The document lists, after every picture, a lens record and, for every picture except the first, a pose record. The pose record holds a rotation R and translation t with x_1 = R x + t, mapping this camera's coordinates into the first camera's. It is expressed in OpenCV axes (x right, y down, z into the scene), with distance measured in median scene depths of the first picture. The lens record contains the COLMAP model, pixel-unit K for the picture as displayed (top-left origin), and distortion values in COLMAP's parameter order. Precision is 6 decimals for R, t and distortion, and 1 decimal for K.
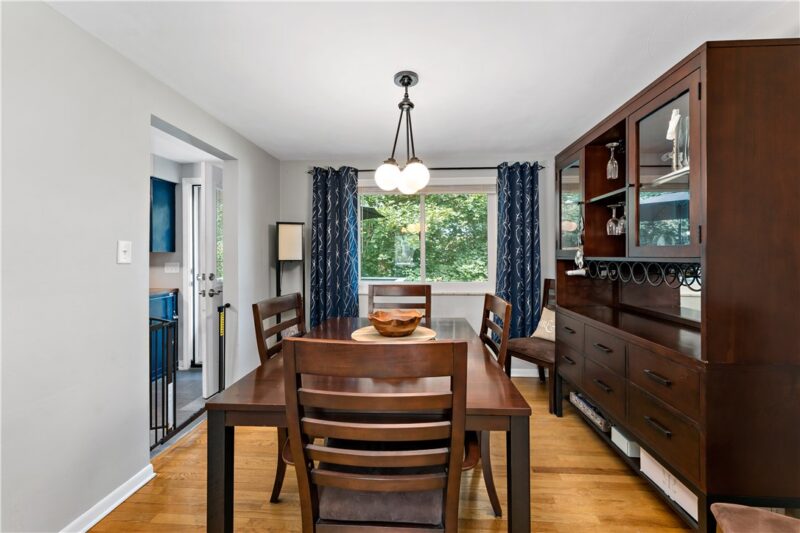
lens RADIAL K [[328.2, 0, 405.6], [0, 328.2, 260.6], [0, 0, 1]] dist [-0.000337, 0.000263]
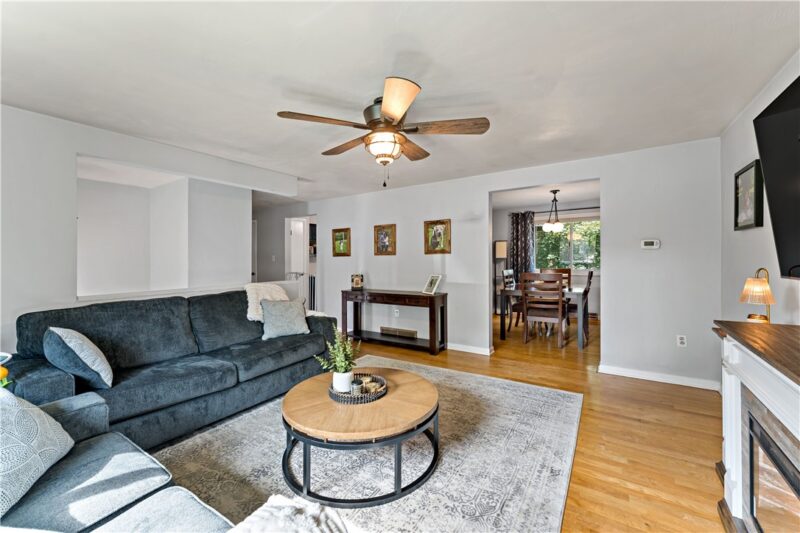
lens RADIAL K [[328.2, 0, 404.2], [0, 328.2, 262.3], [0, 0, 1]] dist [-0.000337, 0.000263]
pose [[0.876171, -0.004549, -0.481979, 0.121486], [0.005898, 0.999982, 0.001283, 0.018629], [0.481964, -0.003966, 0.876182, -1.127083]]
